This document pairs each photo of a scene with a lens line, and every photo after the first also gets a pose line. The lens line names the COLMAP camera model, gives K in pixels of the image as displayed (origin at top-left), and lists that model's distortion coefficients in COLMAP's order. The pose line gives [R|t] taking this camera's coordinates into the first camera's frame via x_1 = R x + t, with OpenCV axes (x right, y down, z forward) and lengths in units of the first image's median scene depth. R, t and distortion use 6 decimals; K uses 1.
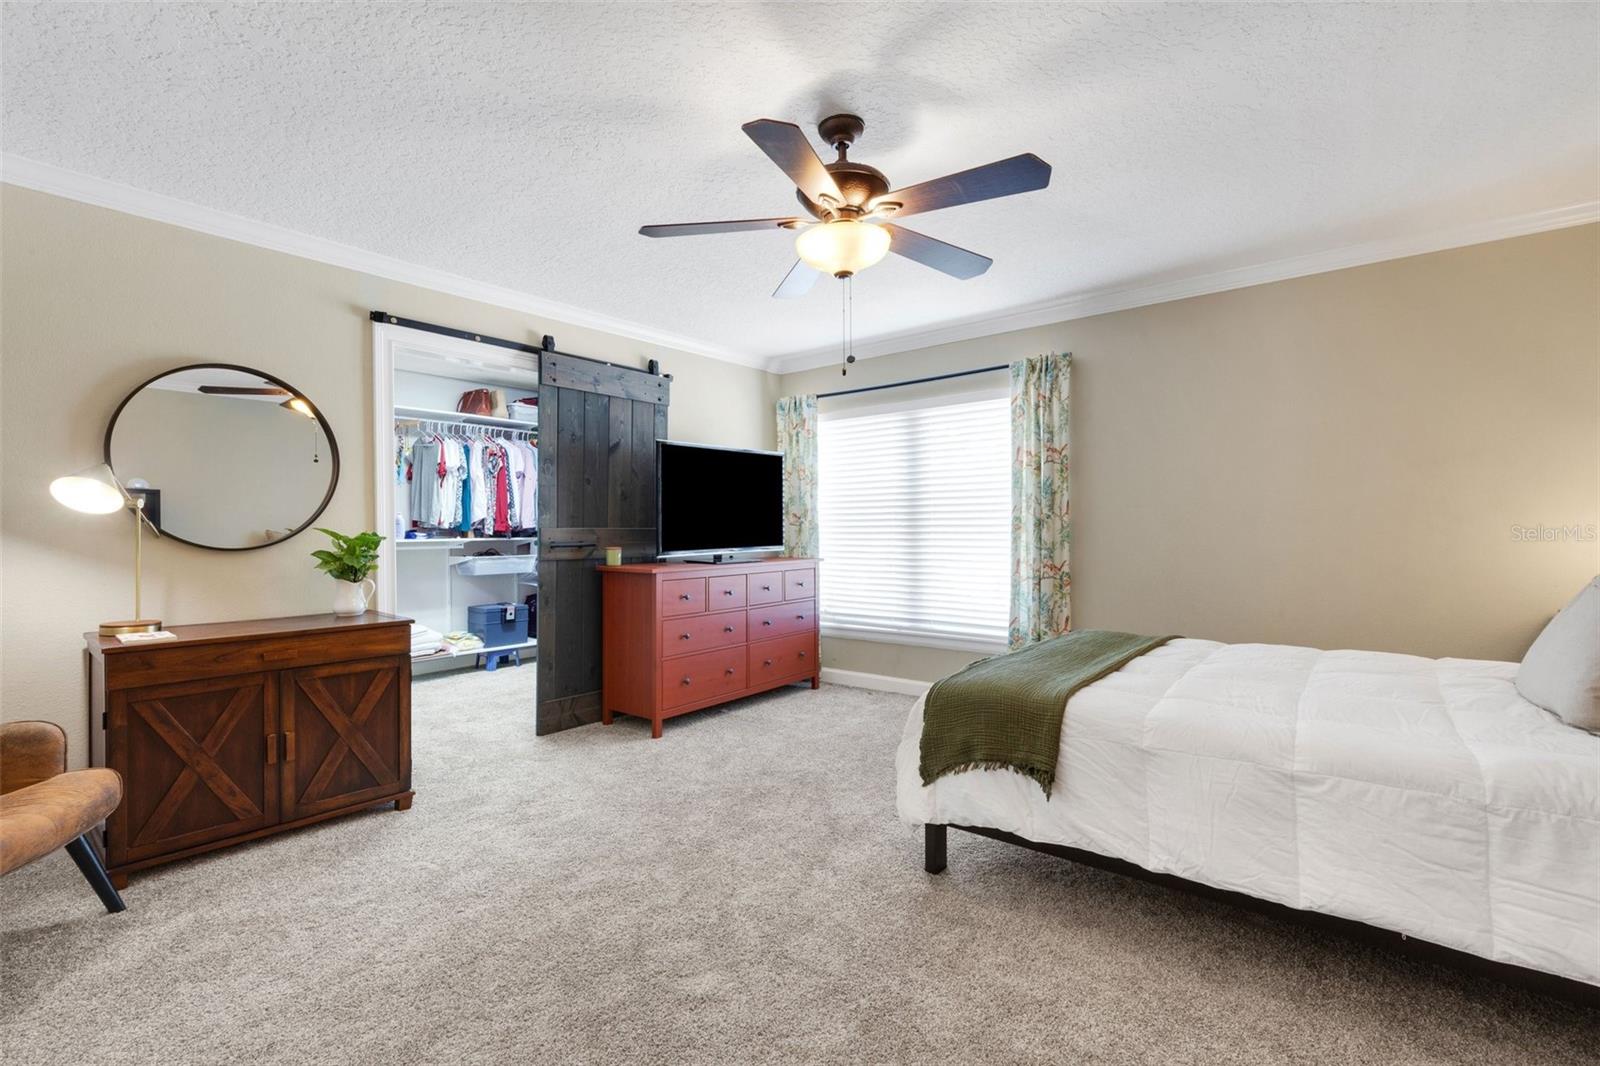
lens RADIAL K [[733.4, 0, 776.0], [0, 733.4, 517.1], [0, 0, 1]] dist [-0.003750, -0.000002]
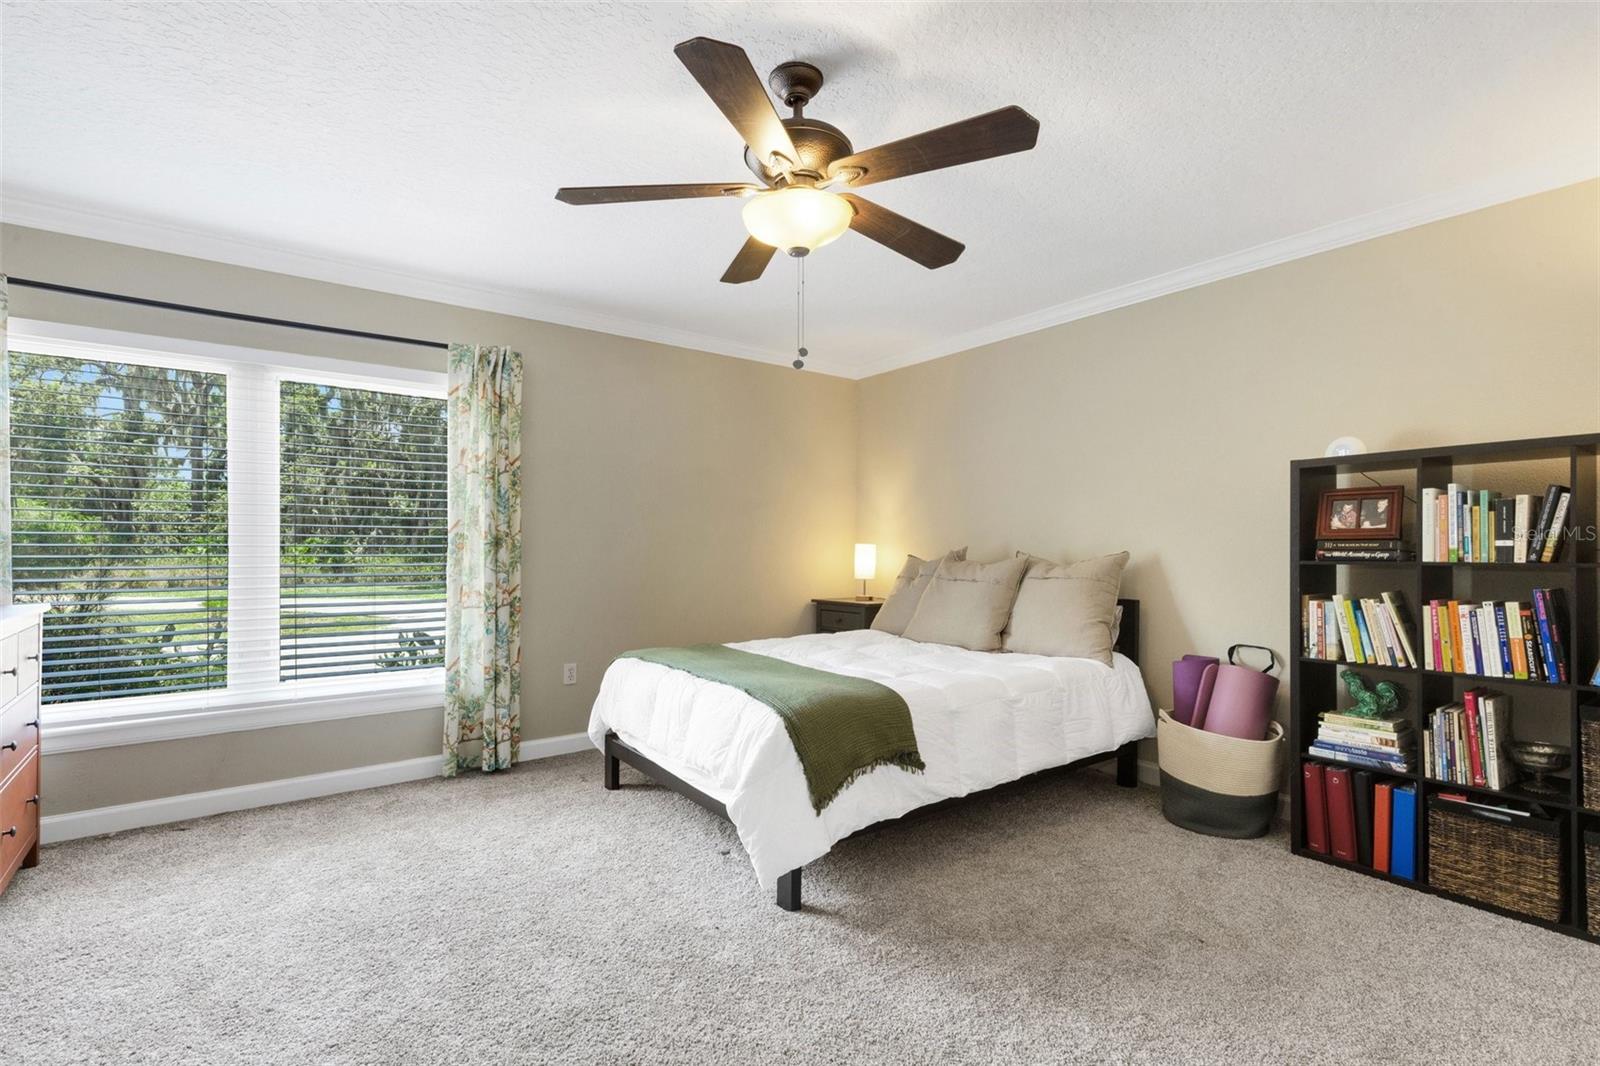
lens RADIAL K [[733.4, 0, 860.6], [0, 733.4, 532.0], [0, 0, 1]] dist [-0.003750, -0.000002]
pose [[0.197253, 0.028185, 0.979947, -0.811343], [-0.019201, 0.999506, -0.024882, 0.019853], [-0.980165, -0.013908, 0.197697, 0.841373]]
